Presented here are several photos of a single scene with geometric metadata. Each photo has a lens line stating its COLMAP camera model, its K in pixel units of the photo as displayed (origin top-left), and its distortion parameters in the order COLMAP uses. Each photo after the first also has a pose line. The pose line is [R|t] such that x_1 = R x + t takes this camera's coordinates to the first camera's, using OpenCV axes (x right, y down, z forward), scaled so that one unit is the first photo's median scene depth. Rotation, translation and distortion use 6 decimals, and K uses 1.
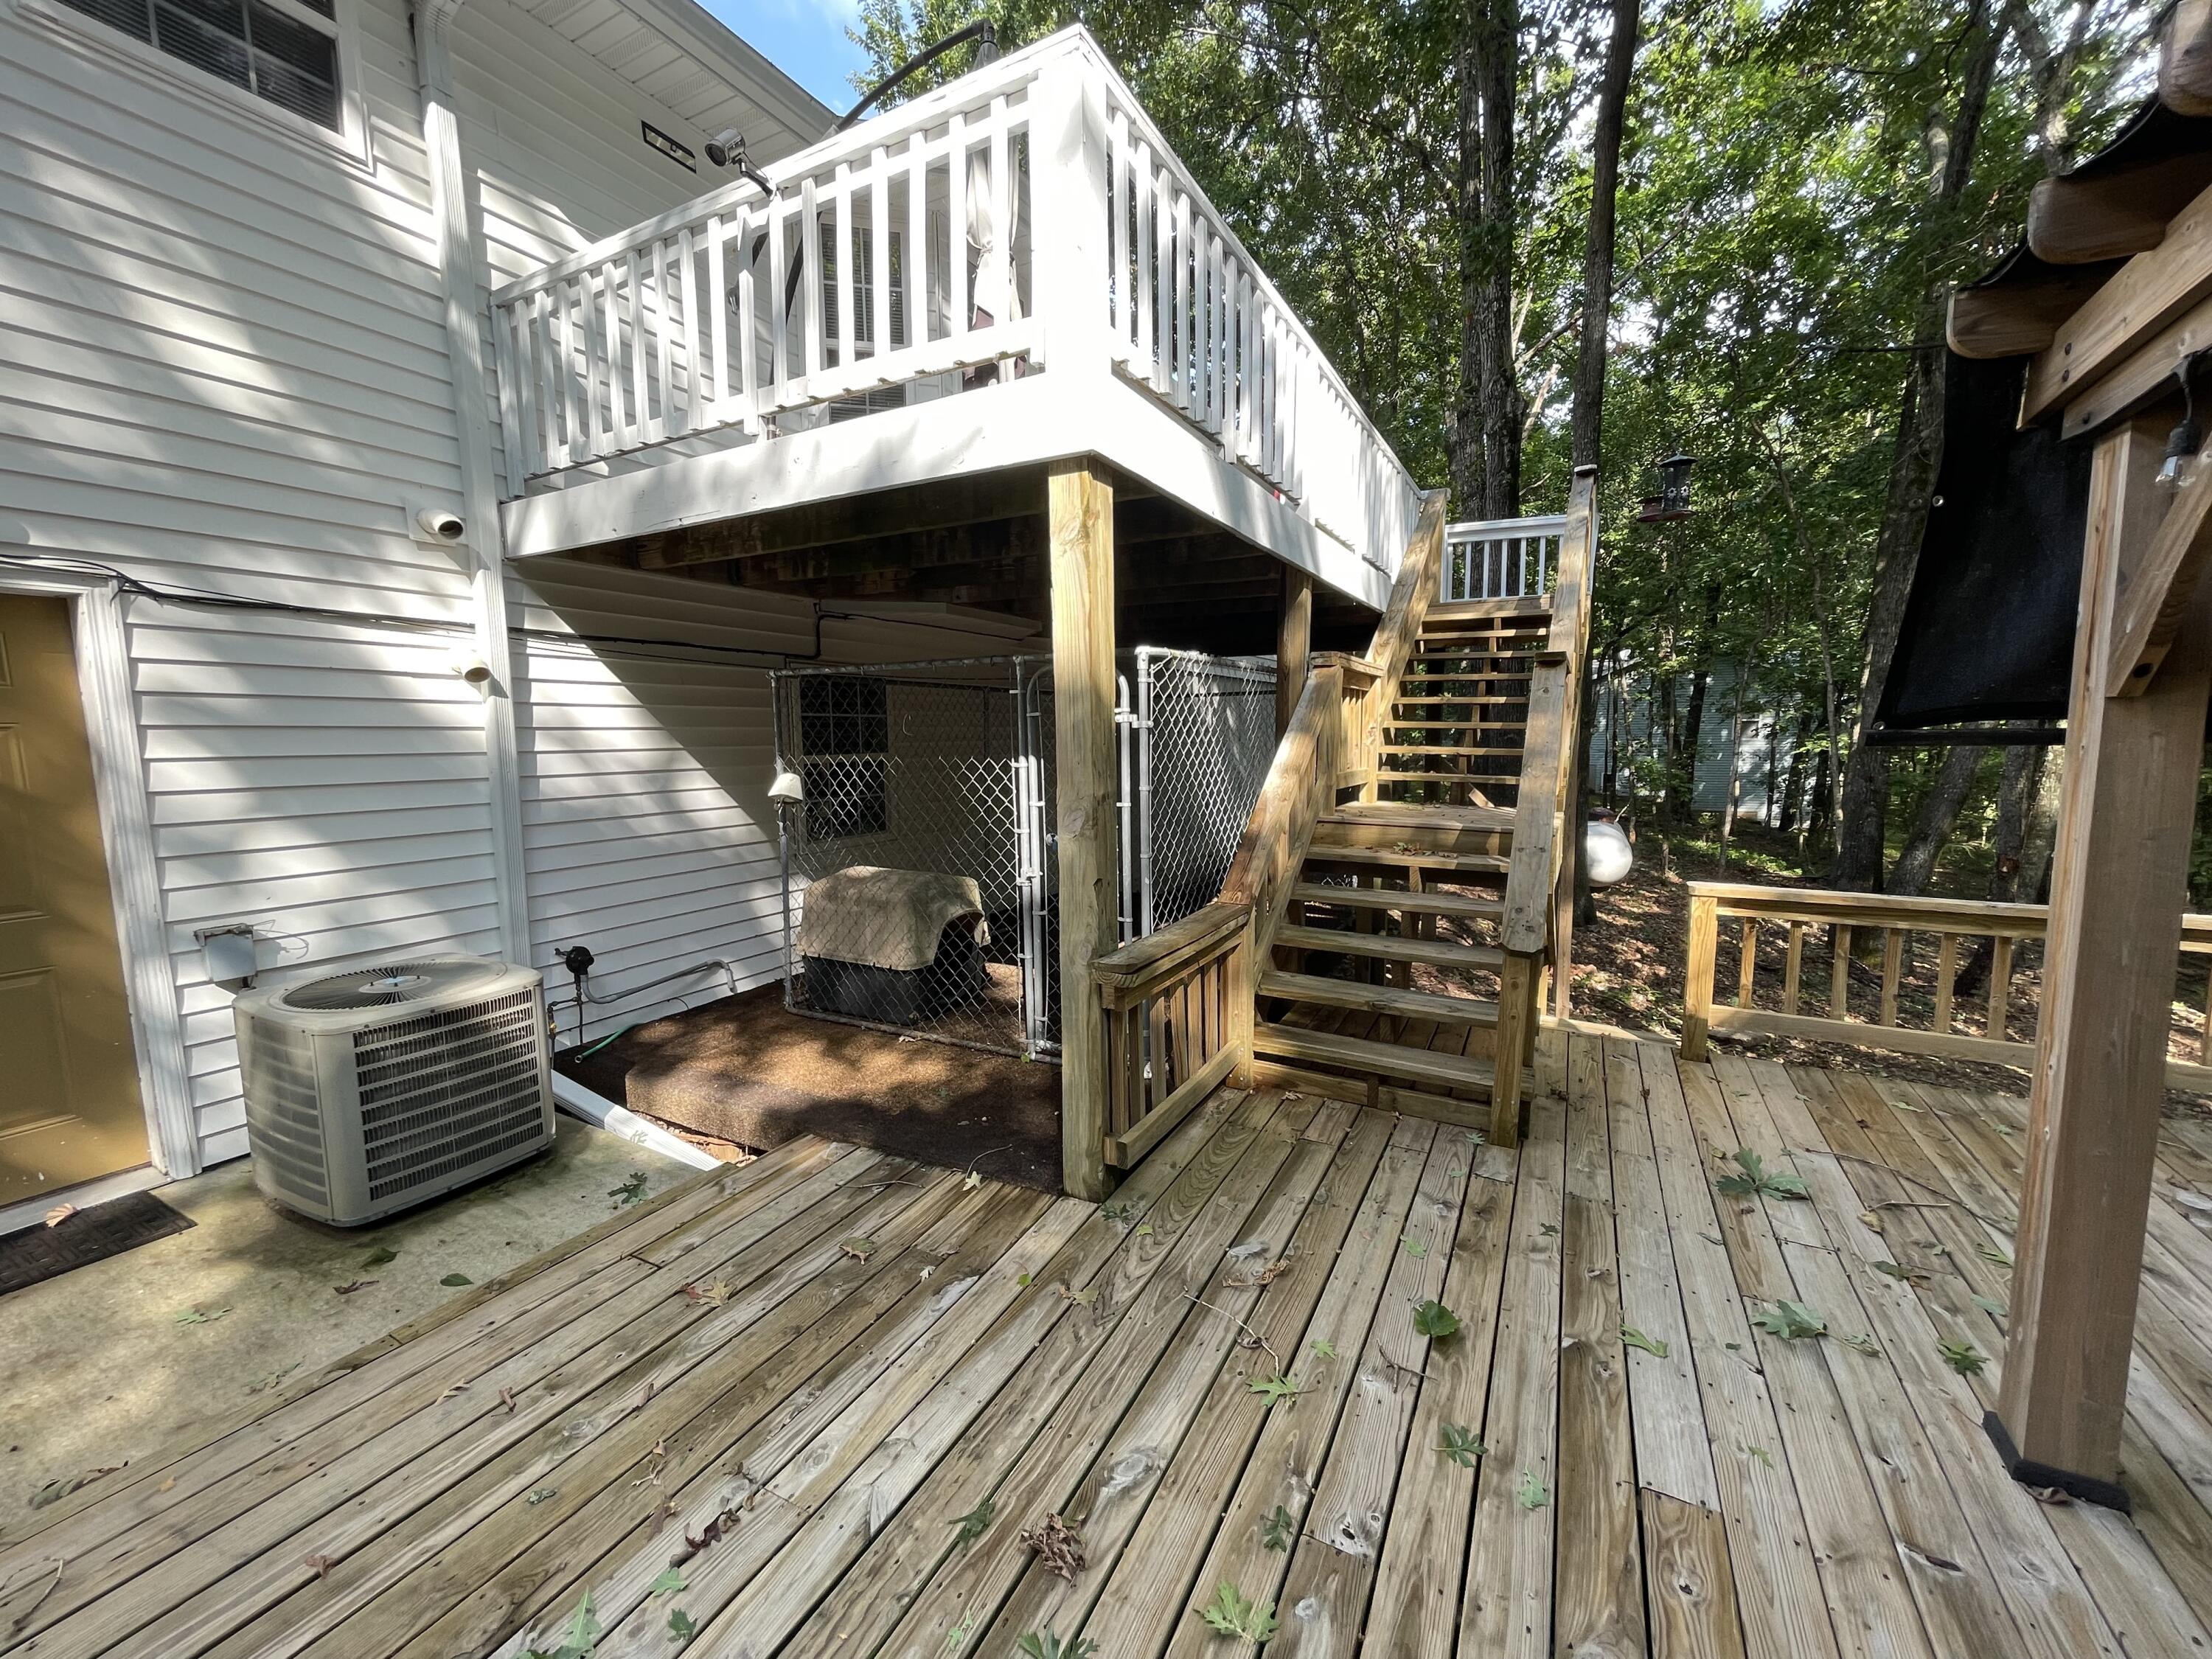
lens RADIAL K [[892.7, 0, 1097.4], [0, 892.7, 835.7], [0, 0, 1]] dist [-0.000966, 0.000494]
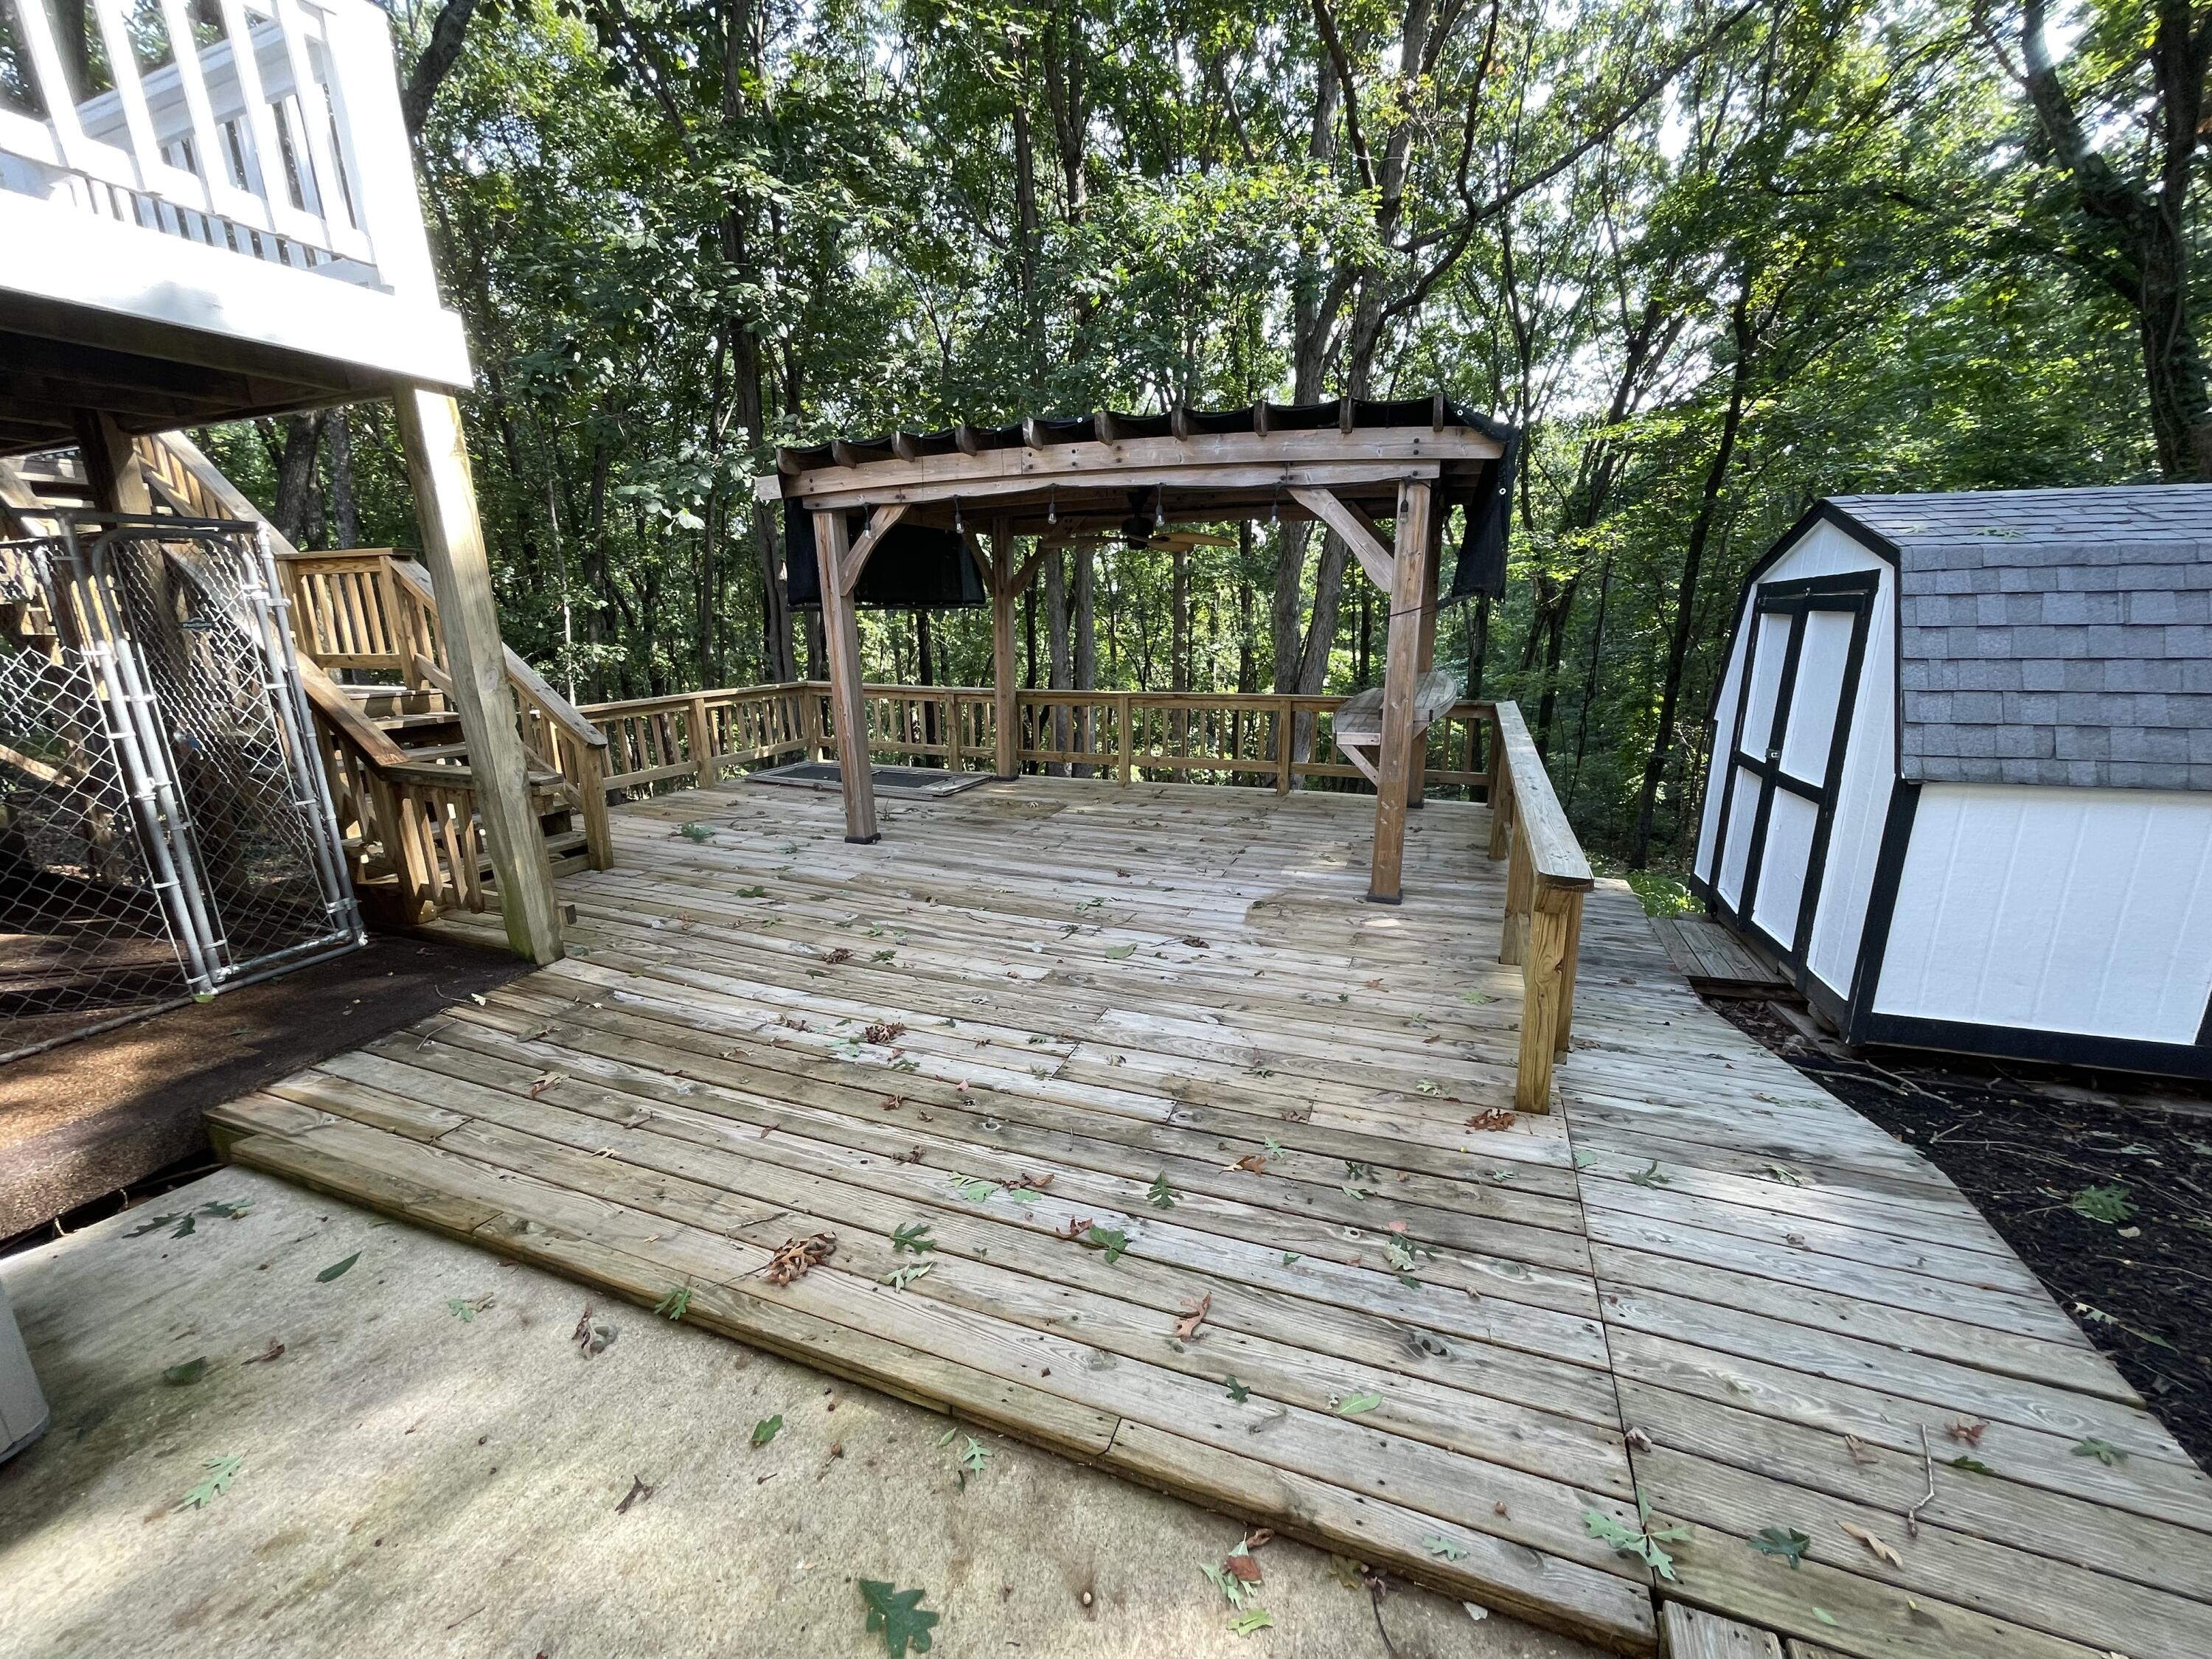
lens RADIAL K [[885.4, 0, 1099.4], [0, 885.4, 839.1], [0, 0, 1]] dist [-0.002865, 0.000144]
pose [[-0.118307, -0.245470, 0.962158, -1.793802], [0.127040, 0.957258, 0.259840, -0.017002], [-0.984817, 0.152974, -0.082066, 0.355962]]
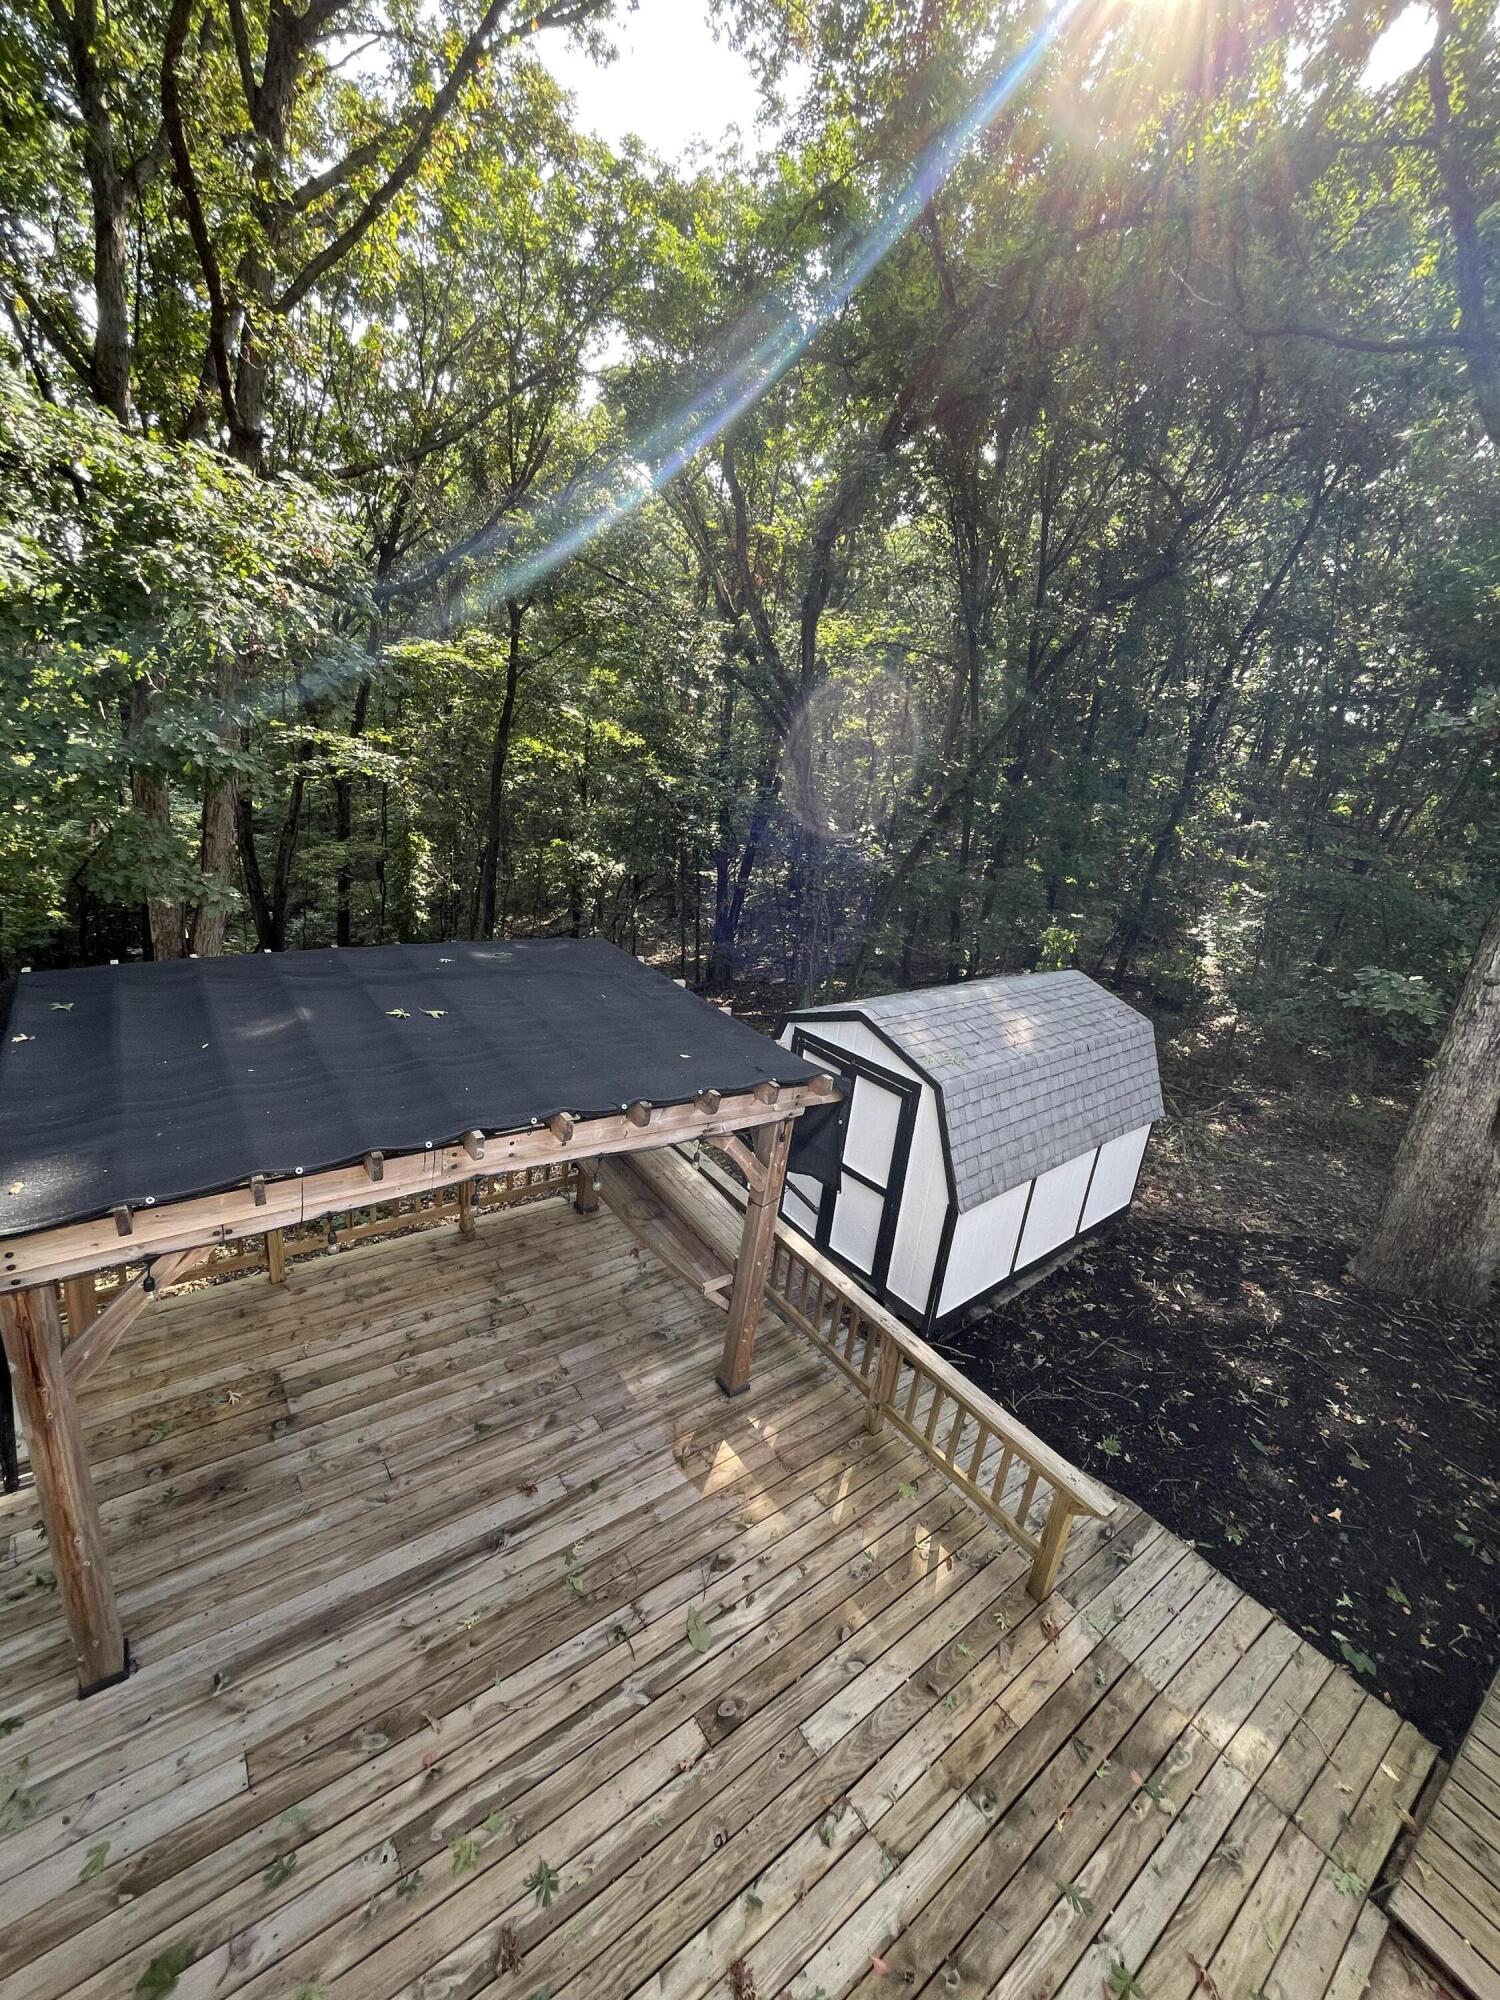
lens RADIAL K [[803.3, 0, 744.3], [0, 803.3, 995.3], [0, 0, 1]] dist [-0.005687, 0.001156]
pose [[-0.897330, -0.224044, 0.380266, -0.520478], [-0.059704, 0.915278, 0.398374, -1.326081], [-0.437303, 0.334770, -0.834683, 1.168521]]
